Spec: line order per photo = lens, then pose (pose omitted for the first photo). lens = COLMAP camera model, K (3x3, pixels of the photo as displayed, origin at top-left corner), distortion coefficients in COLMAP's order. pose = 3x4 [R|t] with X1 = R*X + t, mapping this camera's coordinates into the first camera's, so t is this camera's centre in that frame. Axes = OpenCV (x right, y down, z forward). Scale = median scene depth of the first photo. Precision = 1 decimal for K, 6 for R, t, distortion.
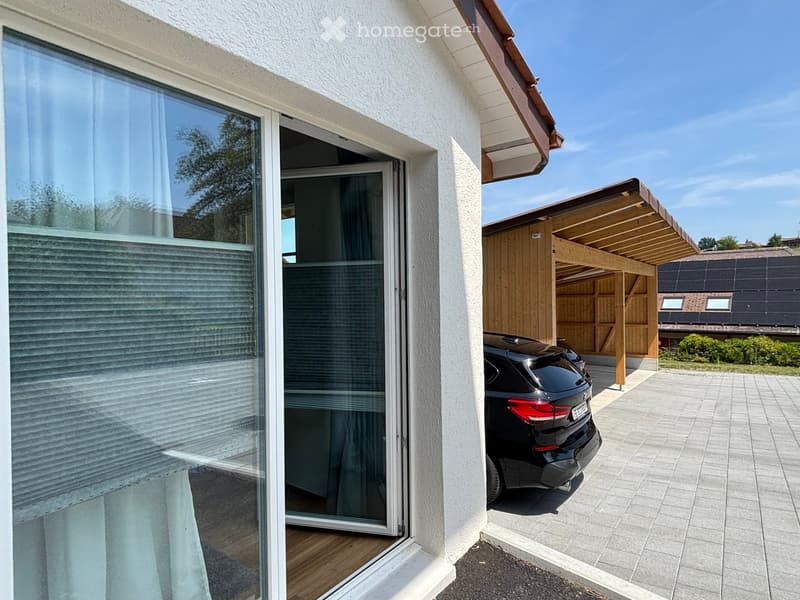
lens RADIAL K [[464.9, 0, 400.0], [0, 464.9, 300.0], [0, 0, 1]] dist [0.024266, -0.013519]
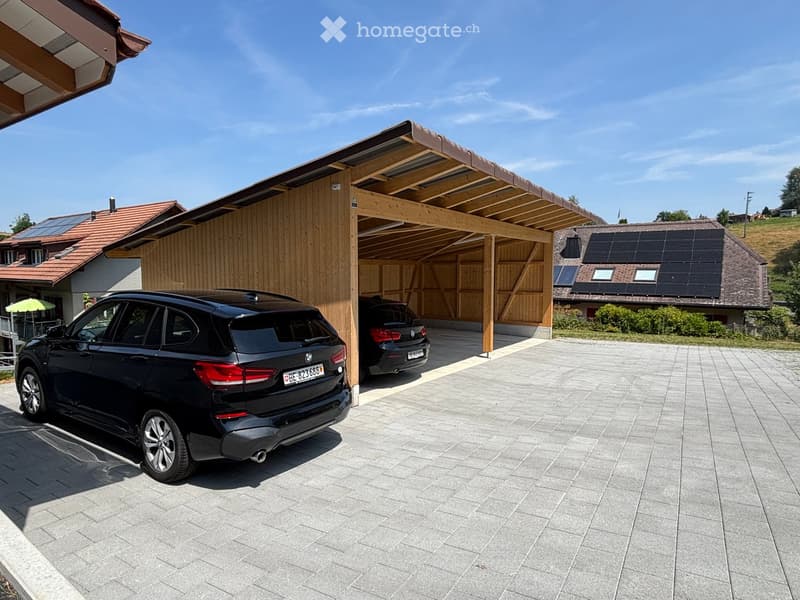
lens RADIAL K [[464.9, 0, 400.0], [0, 464.9, 300.0], [0, 0, 1]] dist [0.024266, -0.013519]
pose [[0.998692, 0.010715, 0.049996, 0.144350], [-0.013784, 0.998015, 0.061455, 0.009494], [-0.049238, -0.062064, 0.996857, 0.027527]]
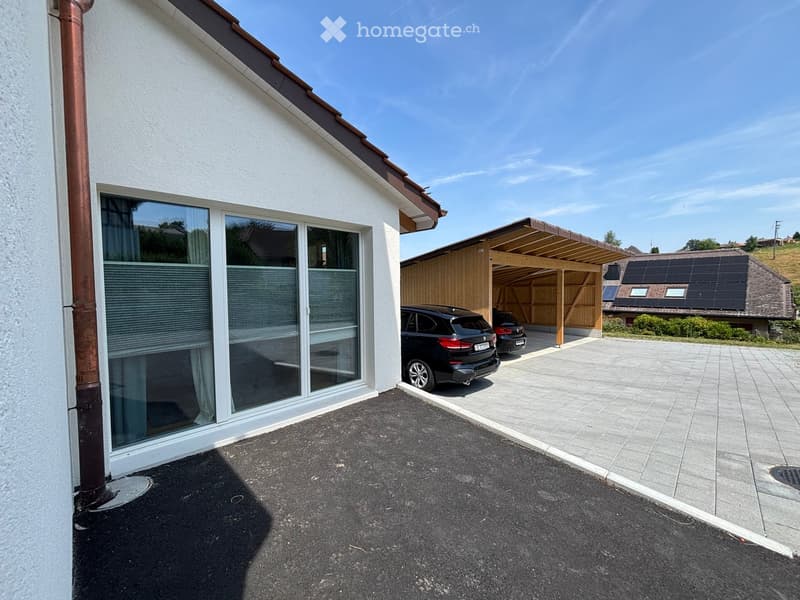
lens RADIAL K [[339.9, 0, 390.5], [0, 339.9, 301.4], [0, 0, 1]] dist [-0.000514, 0.007536]
pose [[0.986197, 0.011448, -0.165181, 0.067150], [-0.005243, 0.999266, 0.037951, 0.001436], [0.165495, -0.036561, 0.985533, -0.111025]]
